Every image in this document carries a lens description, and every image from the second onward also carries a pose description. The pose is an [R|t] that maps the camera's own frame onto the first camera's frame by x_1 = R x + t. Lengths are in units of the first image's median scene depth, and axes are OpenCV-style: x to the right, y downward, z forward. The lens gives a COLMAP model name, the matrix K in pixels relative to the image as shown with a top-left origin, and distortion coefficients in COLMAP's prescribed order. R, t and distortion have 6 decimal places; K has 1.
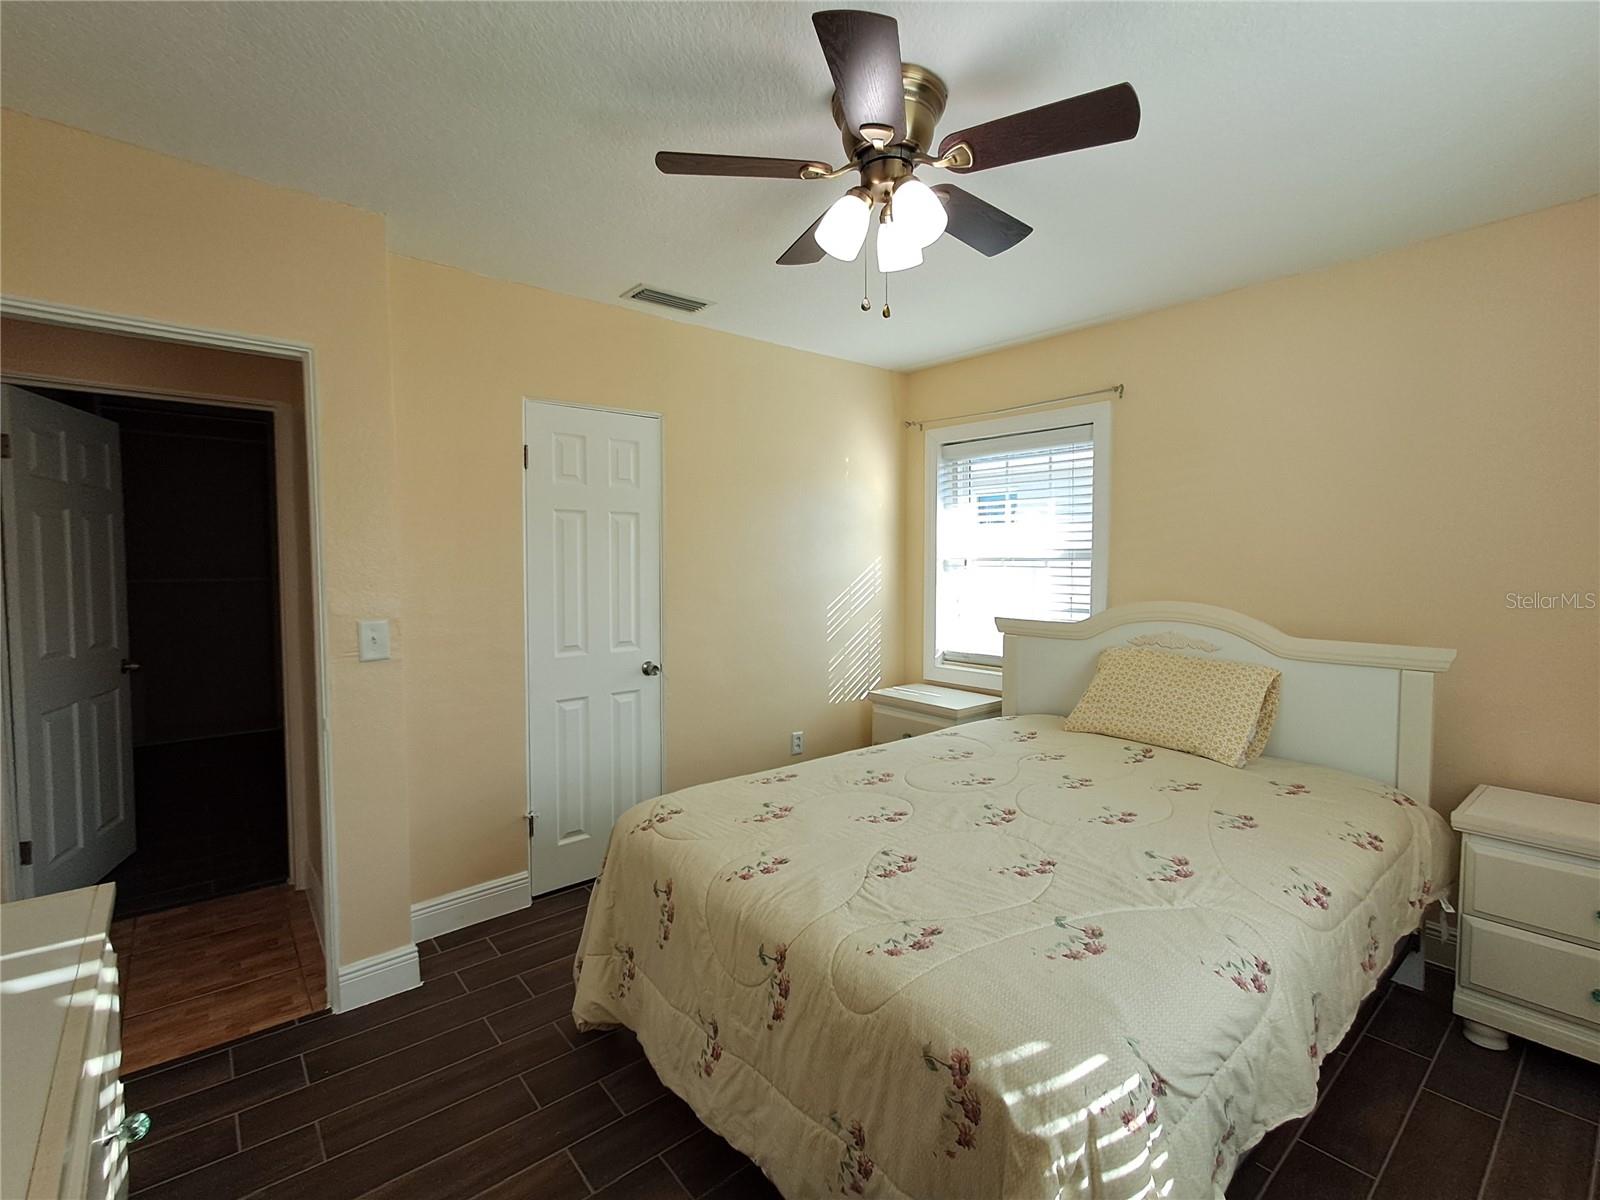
lens RADIAL K [[723.8, 0, 785.5], [0, 723.8, 590.7], [0, 0, 1]] dist [-0.000556, 0.000081]
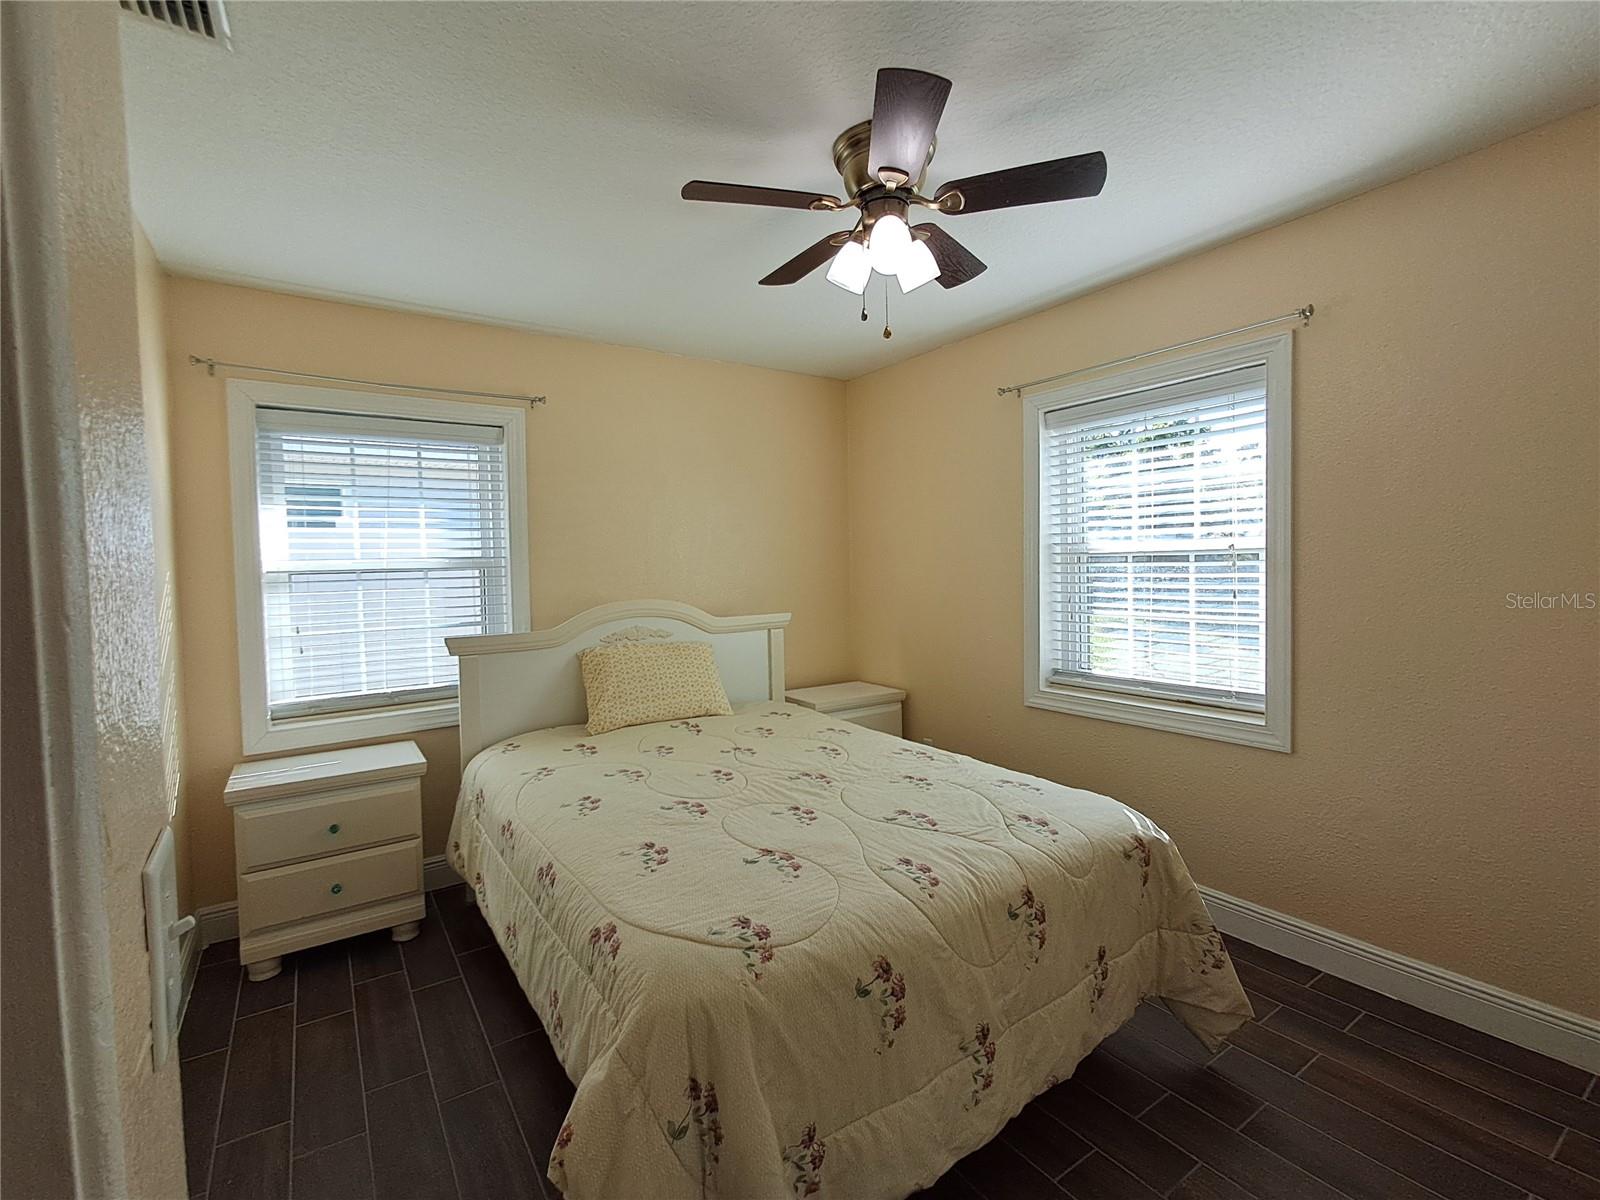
lens RADIAL K [[723.8, 0, 787.8], [0, 723.8, 601.3], [0, 0, 1]] dist [-0.000556, 0.000081]
pose [[0.103019, -0.058372, 0.992965, -0.517978], [0.069640, 0.996250, 0.051340, -0.022822], [-0.992239, 0.063861, 0.106698, 0.541820]]
